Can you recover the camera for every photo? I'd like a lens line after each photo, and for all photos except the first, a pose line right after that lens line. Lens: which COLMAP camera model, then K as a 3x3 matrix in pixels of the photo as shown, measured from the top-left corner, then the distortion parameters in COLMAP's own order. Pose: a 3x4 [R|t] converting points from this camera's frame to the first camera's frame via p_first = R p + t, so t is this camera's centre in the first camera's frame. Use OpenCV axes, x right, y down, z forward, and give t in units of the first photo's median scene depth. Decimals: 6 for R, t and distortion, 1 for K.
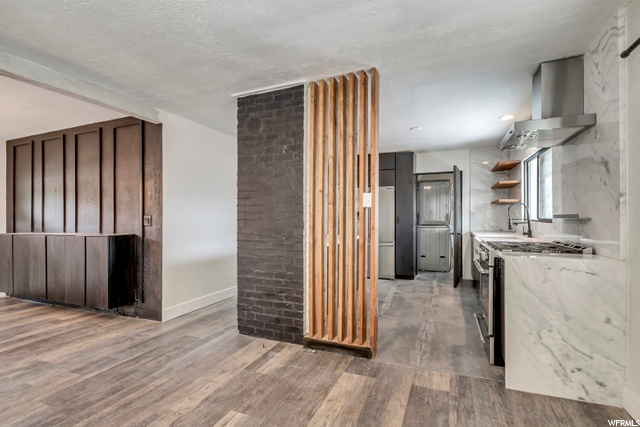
lens RADIAL K [[304.6, 0, 324.6], [0, 304.6, 217.5], [0, 0, 1]] dist [0.001900, -0.002978]
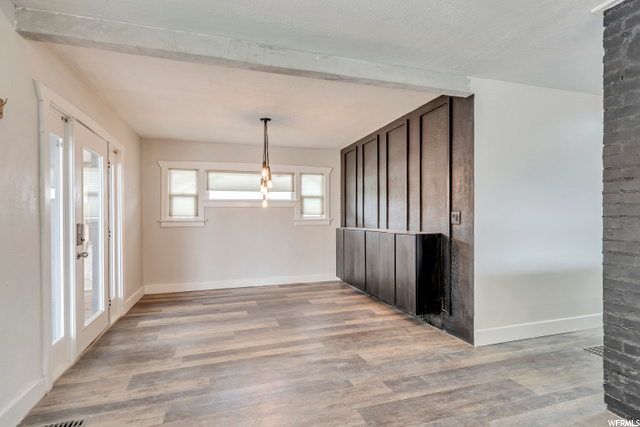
lens RADIAL K [[331.3, 0, 325.2], [0, 331.3, 217.4], [0, 0, 1]] dist [0.007933, -0.001365]
pose [[0.647958, 0.003990, -0.761665, -0.143997], [0.003577, 0.999959, 0.008281, 0.000914], [0.761668, -0.008090, 0.647918, 0.168199]]
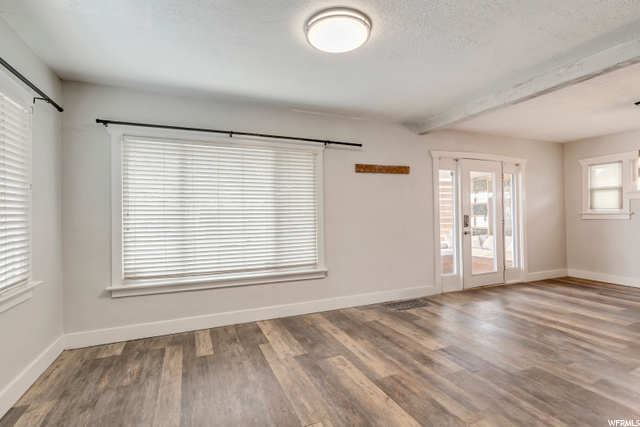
lens RADIAL K [[304.6, 0, 321.3], [0, 304.6, 212.6], [0, 0, 1]] dist [0.001900, -0.002978]
pose [[-0.701964, 0.014070, -0.712073, 0.293368], [0.018614, 0.999826, 0.001406, -0.004762], [0.711969, -0.012268, -0.702104, 0.790952]]
